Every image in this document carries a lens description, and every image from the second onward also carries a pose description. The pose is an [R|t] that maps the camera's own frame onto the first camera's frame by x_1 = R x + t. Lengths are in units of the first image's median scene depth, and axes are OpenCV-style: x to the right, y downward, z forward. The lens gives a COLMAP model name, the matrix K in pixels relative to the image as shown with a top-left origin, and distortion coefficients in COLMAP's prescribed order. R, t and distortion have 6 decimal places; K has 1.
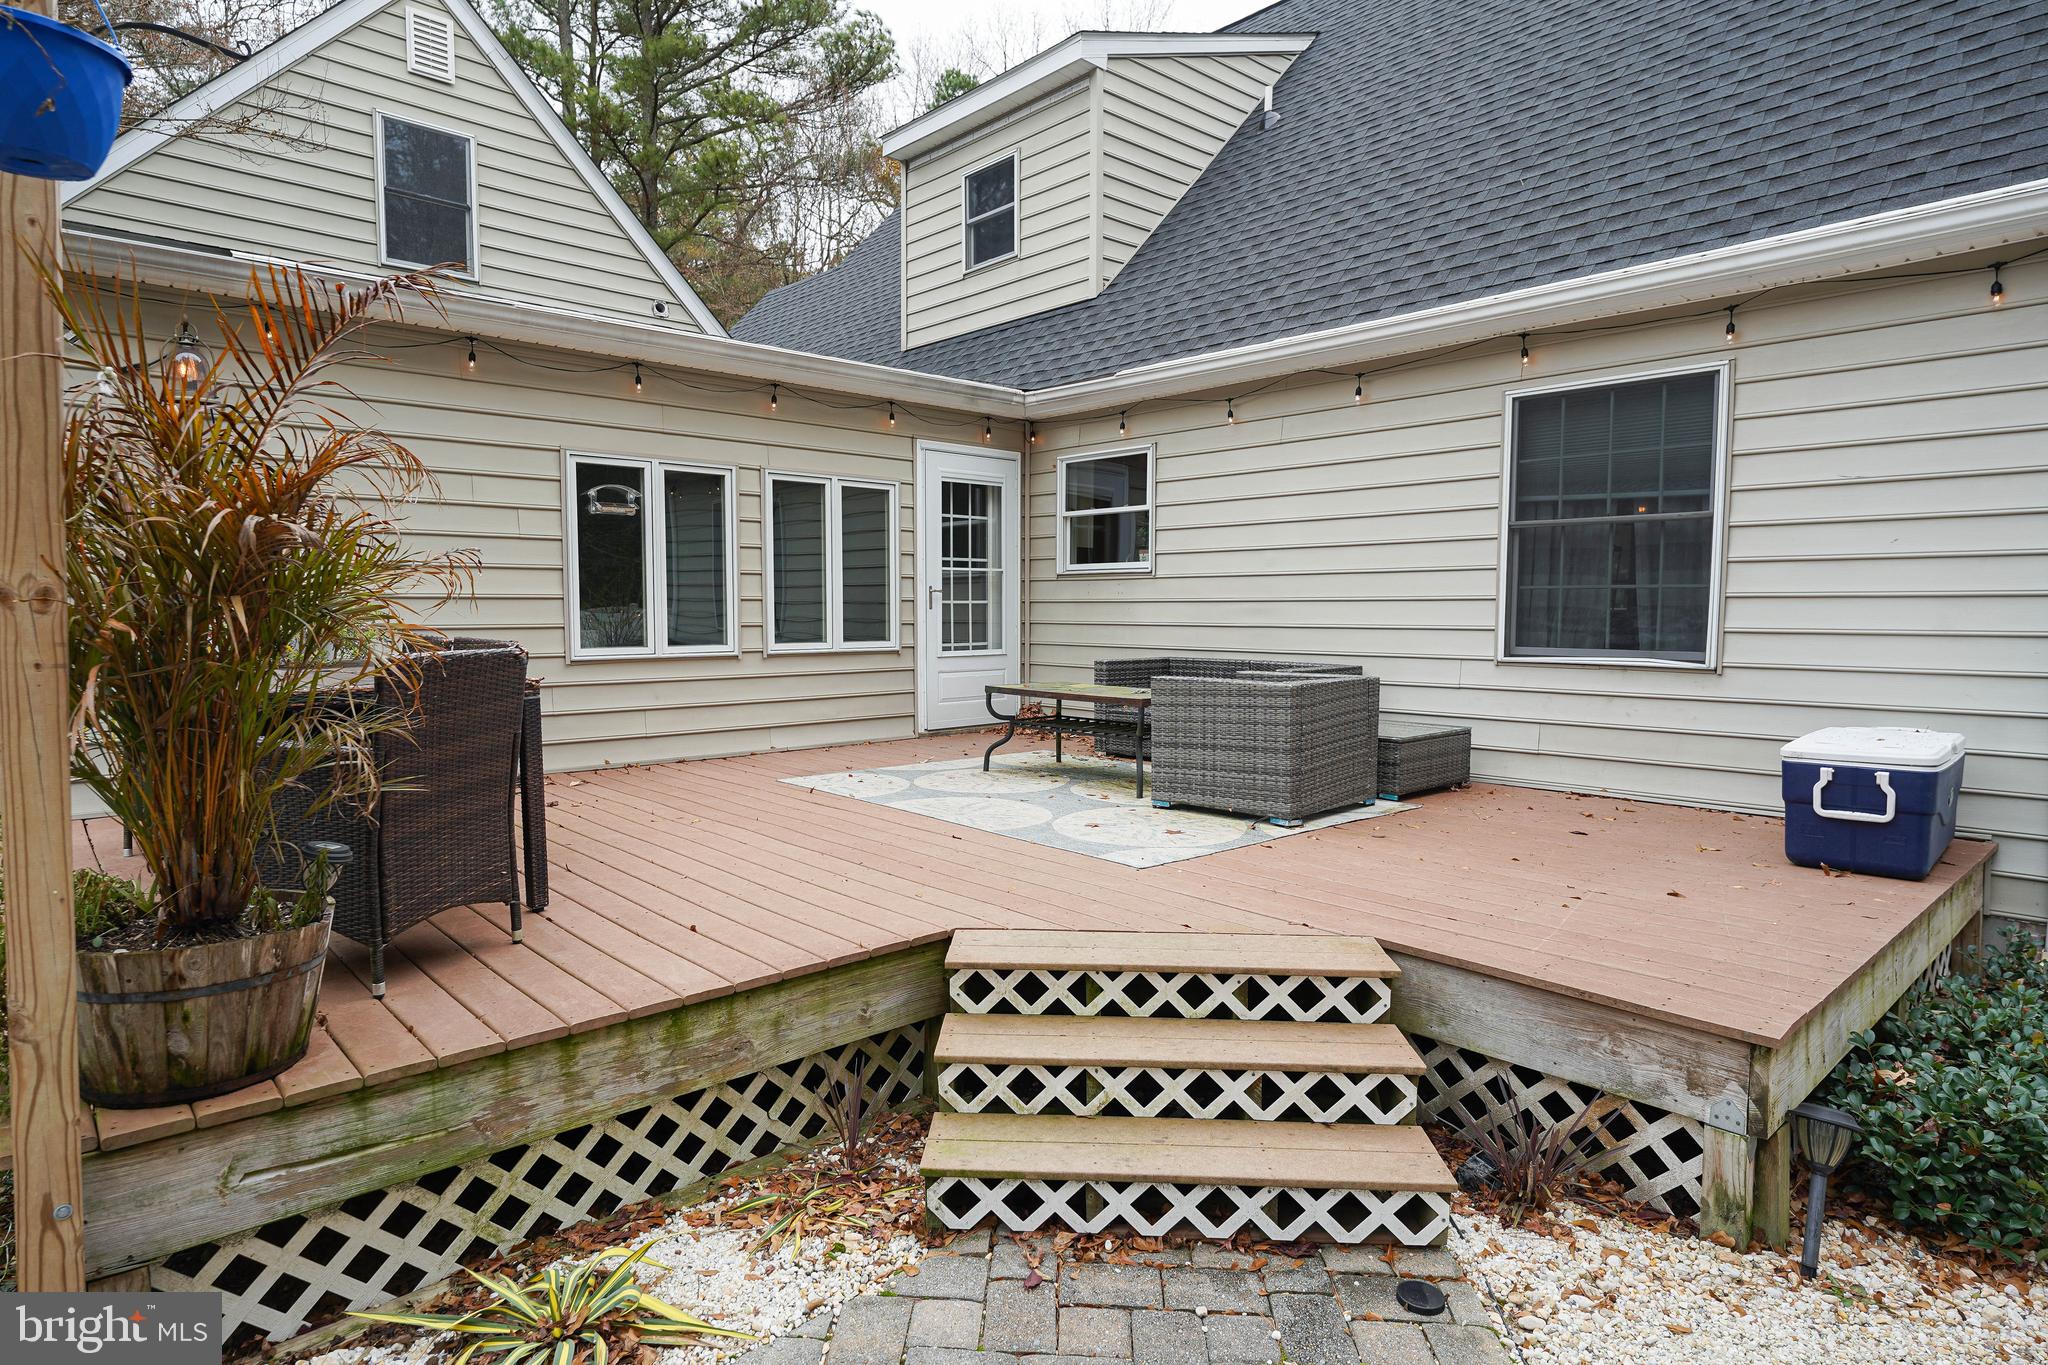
lens RADIAL K [[1111.2, 0, 1010.2], [0, 1111.2, 687.9], [0, 0, 1]] dist [0.000814, 0.000657]
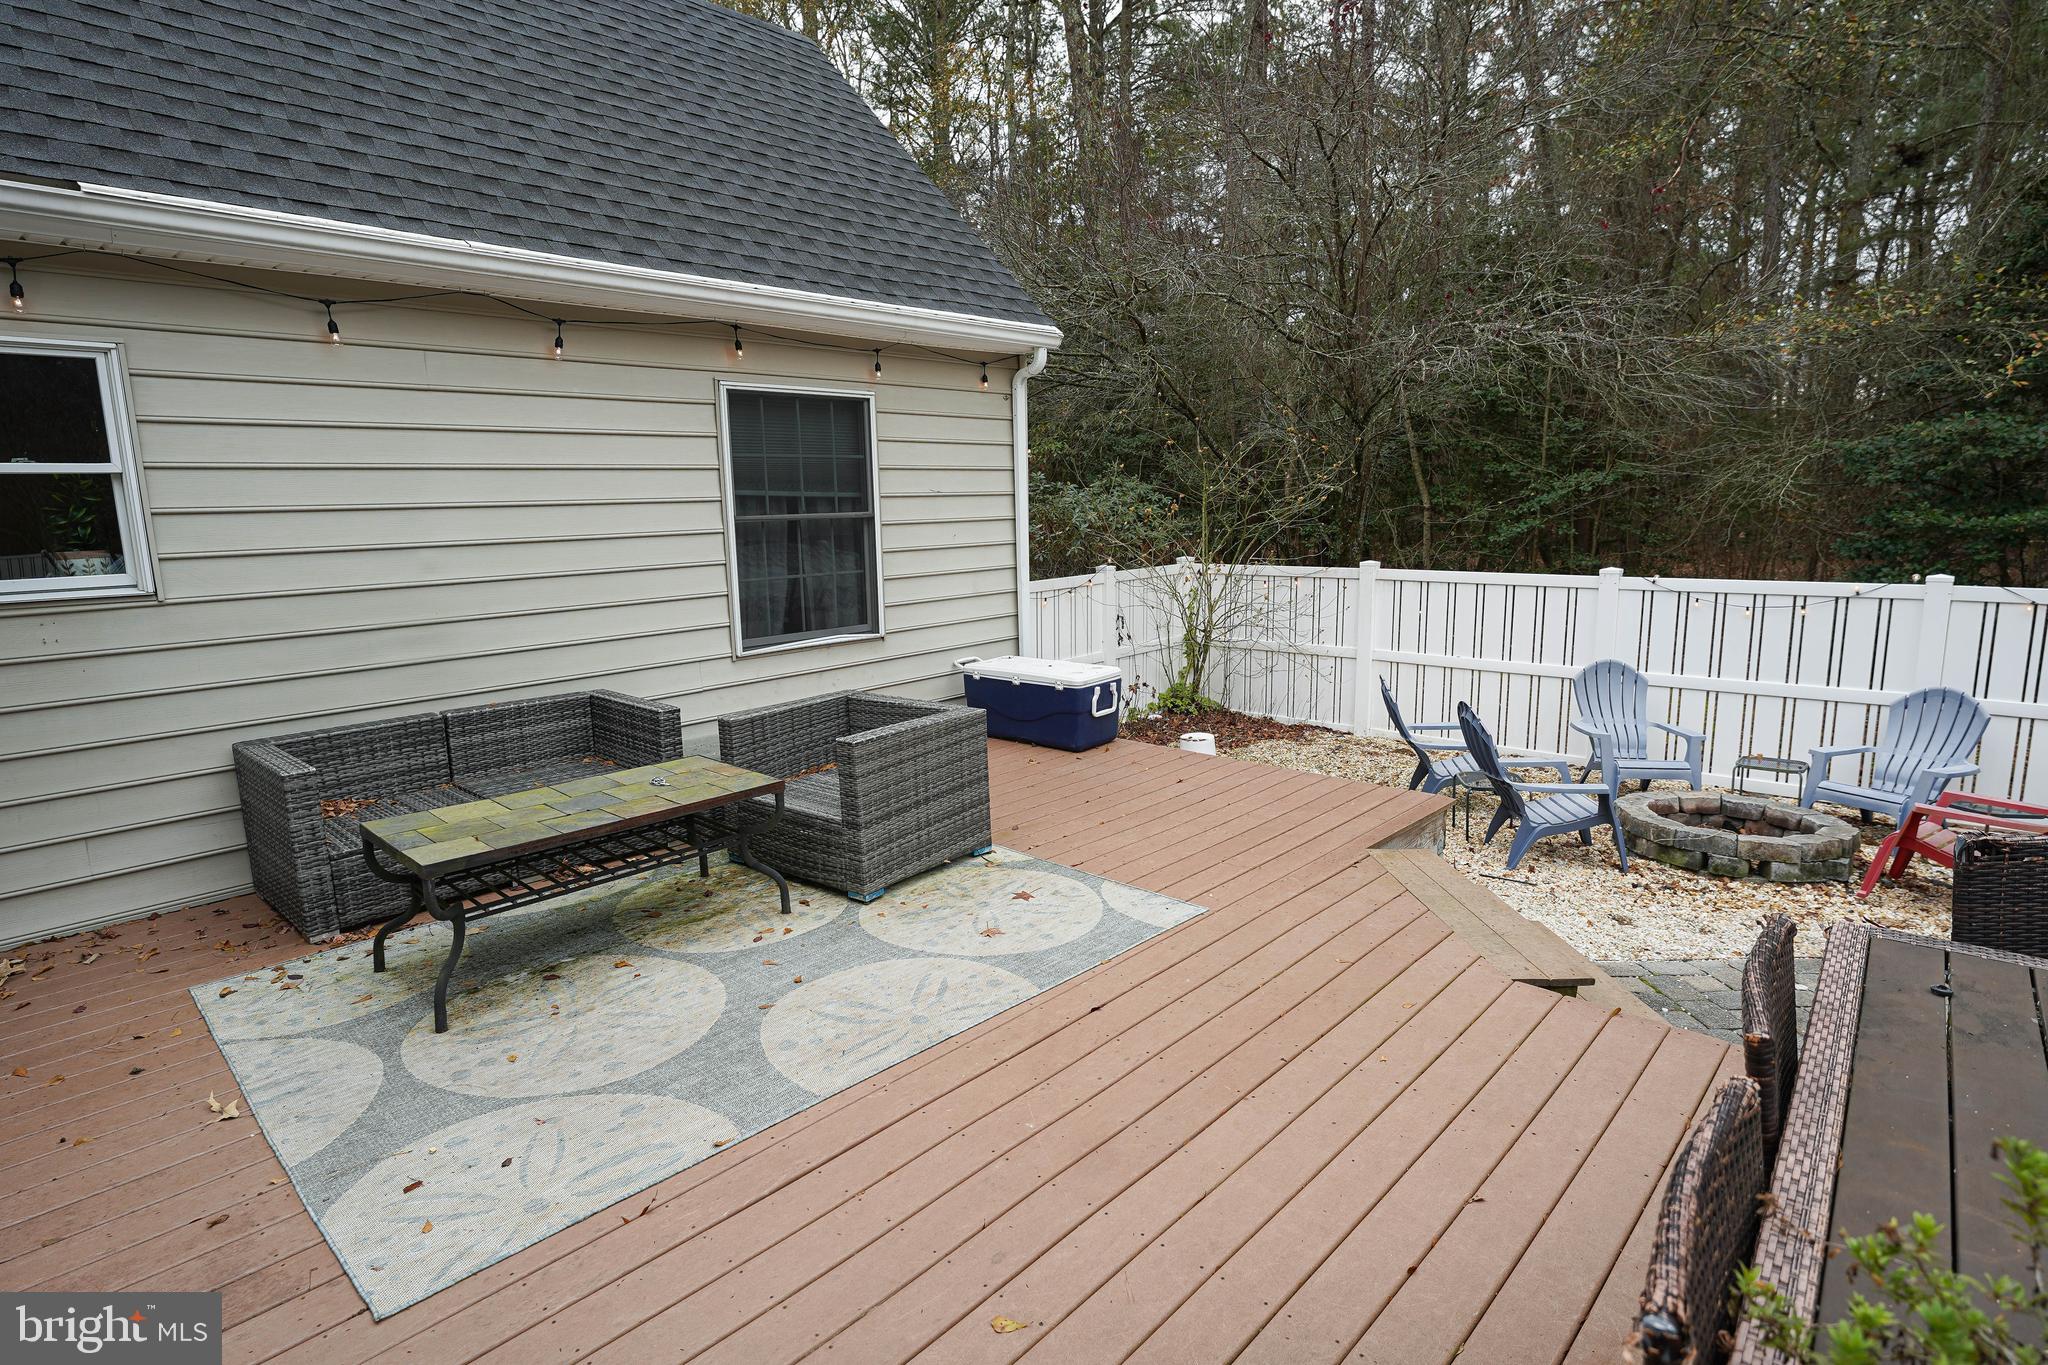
lens RADIAL K [[1096.6, 0, 1016.7], [0, 1096.6, 668.6], [0, 0, 1]] dist [-0.001142, -0.000172]
pose [[-0.088798, -0.155832, 0.983784, -0.801802], [0.093293, 0.982043, 0.163977, -0.222786], [-0.991671, 0.106340, -0.072665, 1.219195]]
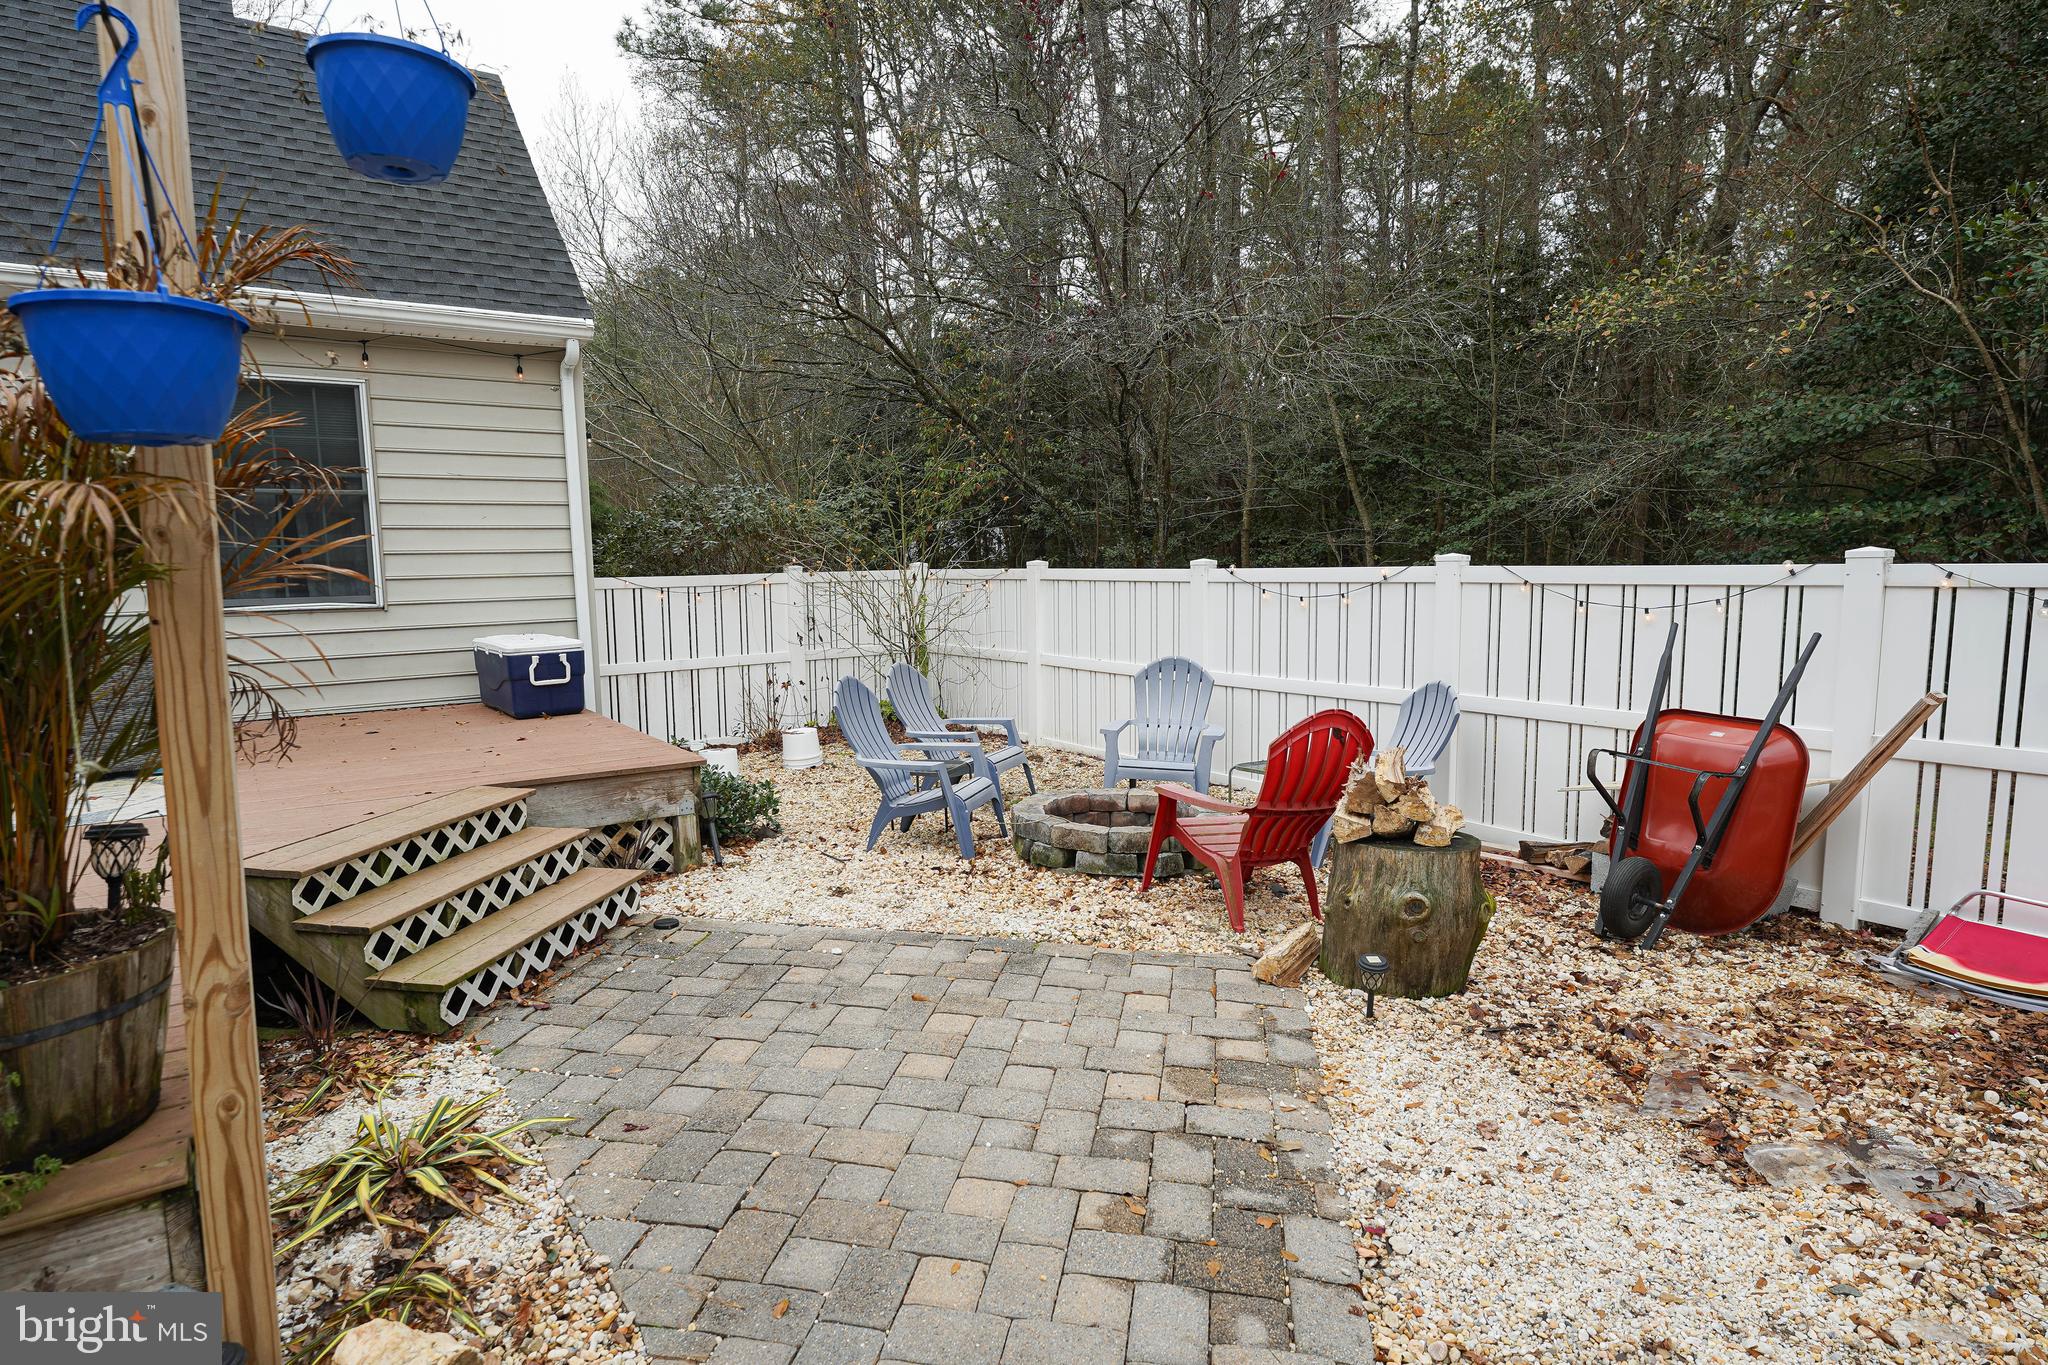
lens RADIAL K [[1096.6, 0, 1008.5], [0, 1096.6, 680.5], [0, 0, 1]] dist [-0.001142, -0.000172]
pose [[0.119899, -0.116803, 0.985891, -0.790309], [0.091153, 0.990155, 0.106223, -0.000613], [-0.988593, 0.077131, 0.129366, 0.094143]]
